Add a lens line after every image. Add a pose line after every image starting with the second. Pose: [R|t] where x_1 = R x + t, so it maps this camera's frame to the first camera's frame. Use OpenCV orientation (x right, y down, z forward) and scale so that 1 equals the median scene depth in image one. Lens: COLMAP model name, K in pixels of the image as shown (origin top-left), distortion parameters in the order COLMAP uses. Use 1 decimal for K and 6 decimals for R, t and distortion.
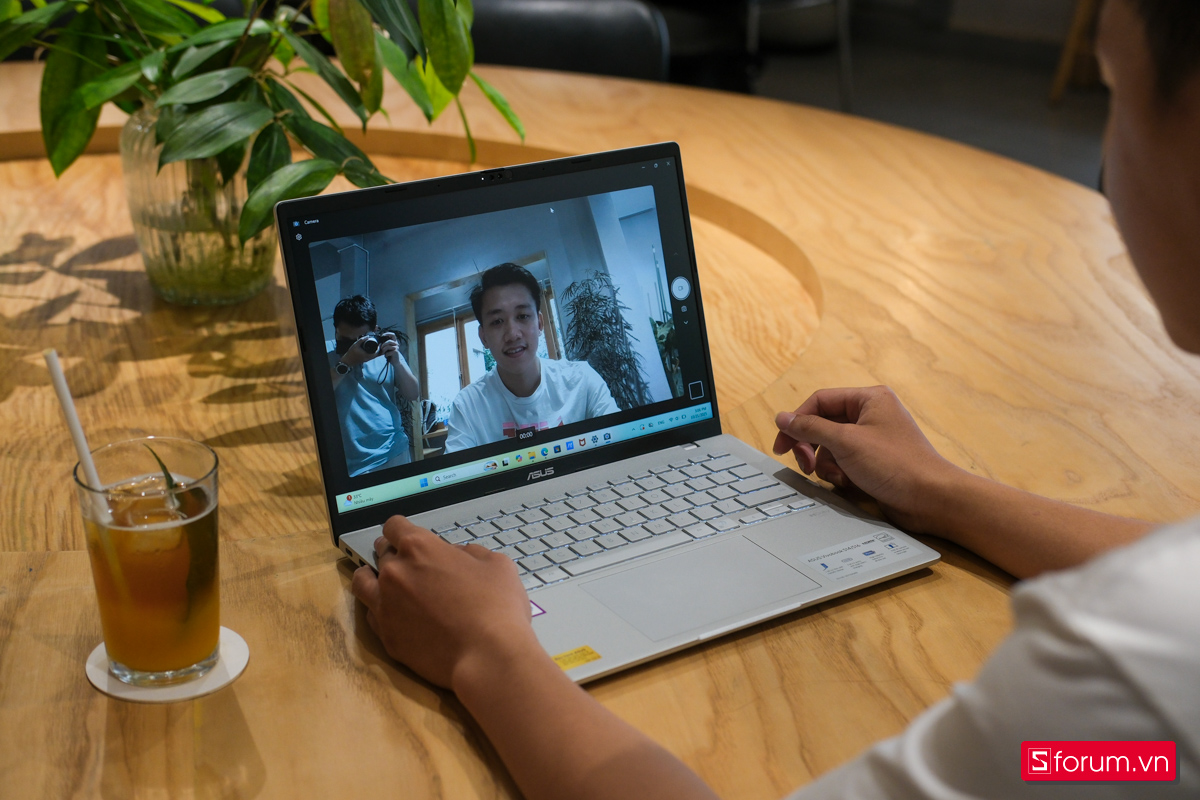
lens RADIAL K [[1934.4, 0, 599.7], [0, 1934.4, 394.6], [0, 0, 1]] dist [0.126129, 0.000000]
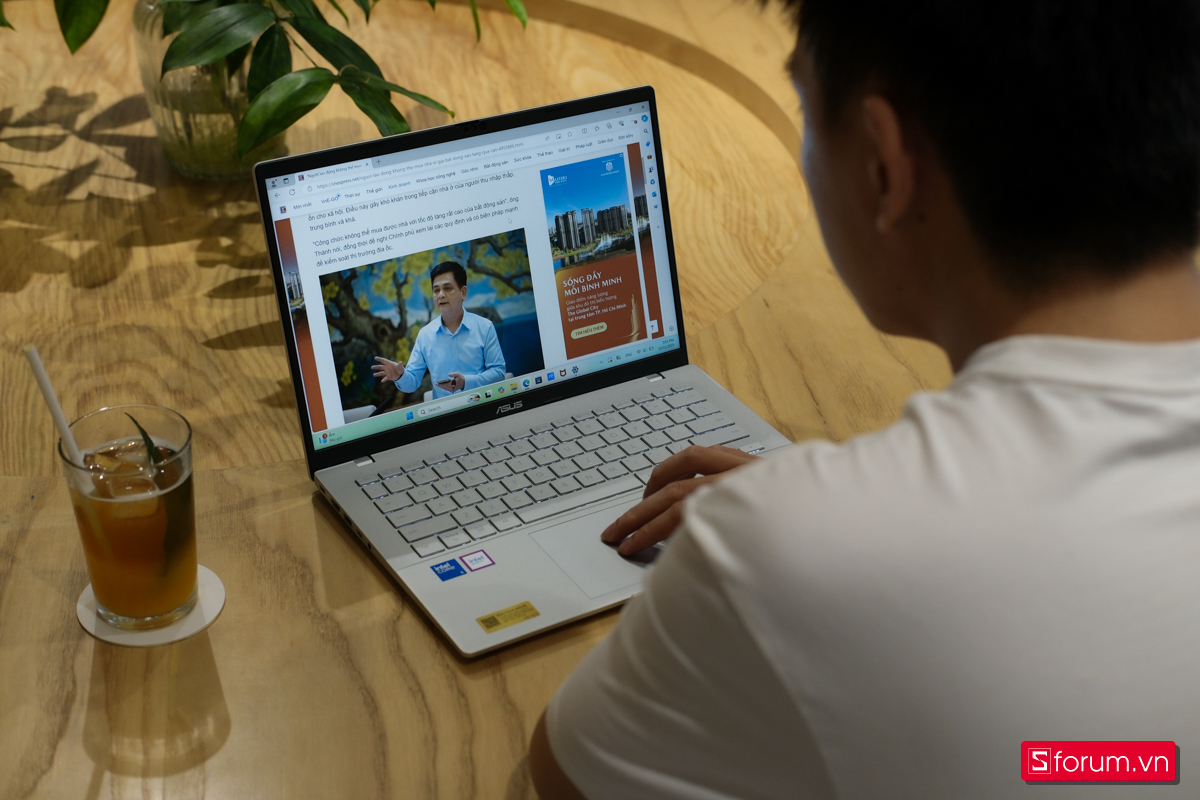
lens RADIAL K [[1934.4, 0, 601.7], [0, 1934.4, 399.2], [0, 0, 1]] dist [0.126129, 0.000000]
pose [[0.998925, 0.031113, -0.034371, 0.047025], [-0.025537, 0.988023, 0.152176, -0.105695], [0.038694, -0.151135, 0.987756, -0.042582]]
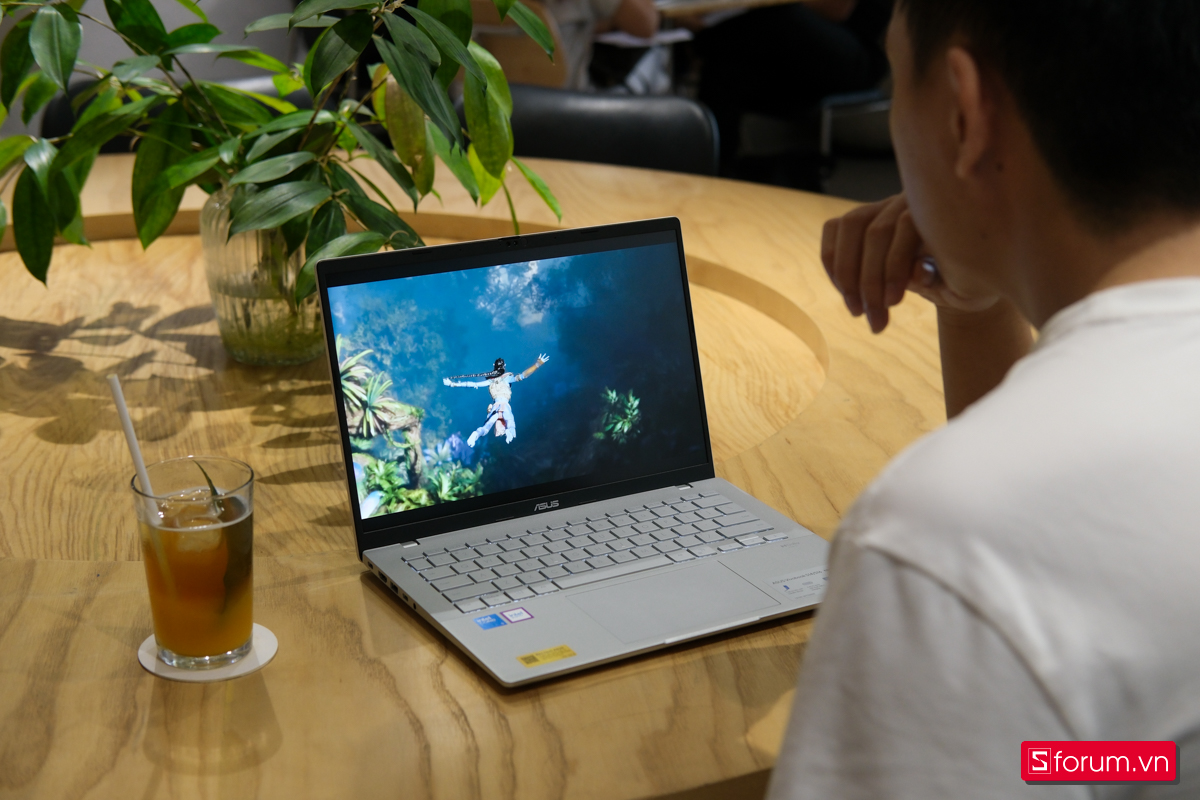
lens RADIAL K [[1934.4, 0, 599.1], [0, 1934.4, 404.7], [0, 0, 1]] dist [0.126129, 0.000000]
pose [[0.998358, 0.016217, -0.054946, 0.050757], [-0.018868, 0.998665, -0.048076, 0.029529], [0.054093, 0.049034, 0.997331, -0.106522]]
